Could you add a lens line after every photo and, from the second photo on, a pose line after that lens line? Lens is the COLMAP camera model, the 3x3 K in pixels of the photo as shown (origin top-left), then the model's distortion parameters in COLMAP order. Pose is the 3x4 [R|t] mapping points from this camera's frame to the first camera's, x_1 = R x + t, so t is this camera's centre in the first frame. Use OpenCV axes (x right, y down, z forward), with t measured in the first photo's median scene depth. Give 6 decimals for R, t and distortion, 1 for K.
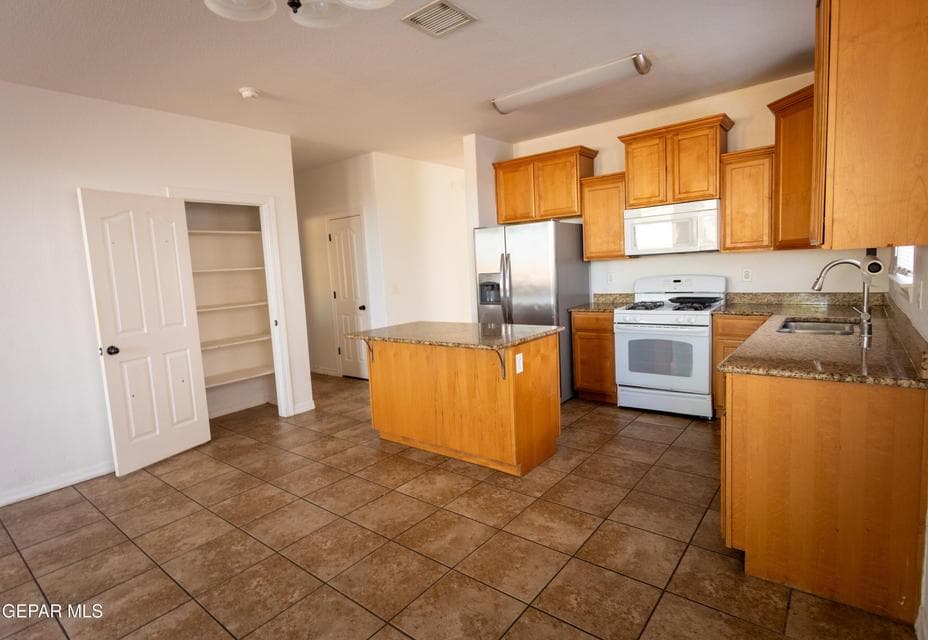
lens RADIAL K [[478.1, 0, 464.0], [0, 478.1, 320.0], [0, 0, 1]] dist [0.001394, -0.000011]
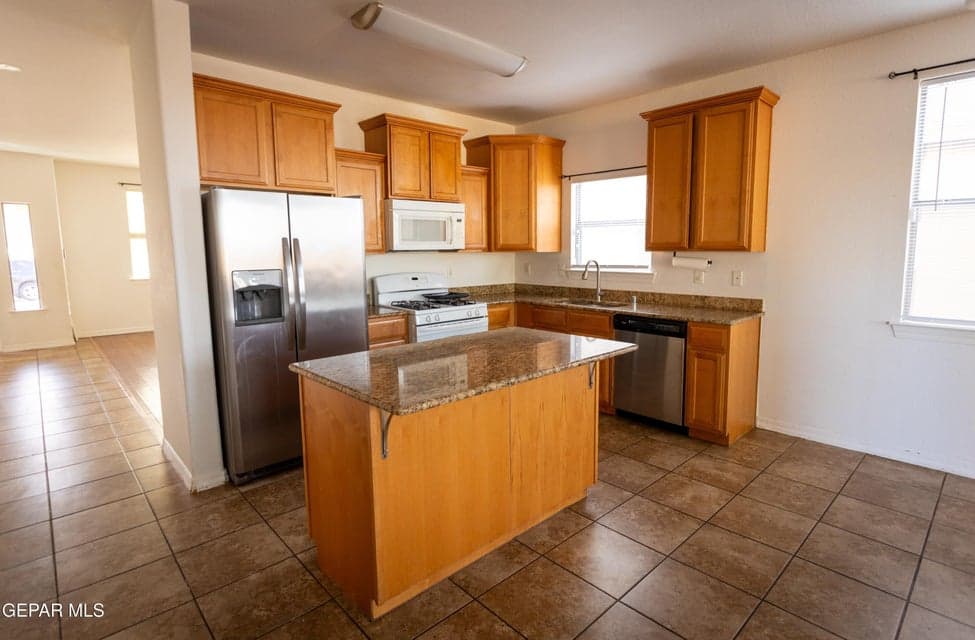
lens RADIAL K [[481.7, 0, 487.5], [0, 481.7, 320.0], [0, 0, 1]] dist [0.000099, 0.000712]
pose [[0.139948, -0.097078, 0.985388, -0.615623], [0.102171, 0.991286, 0.083149, -0.074107], [-0.984873, 0.089042, 0.148647, 0.824045]]
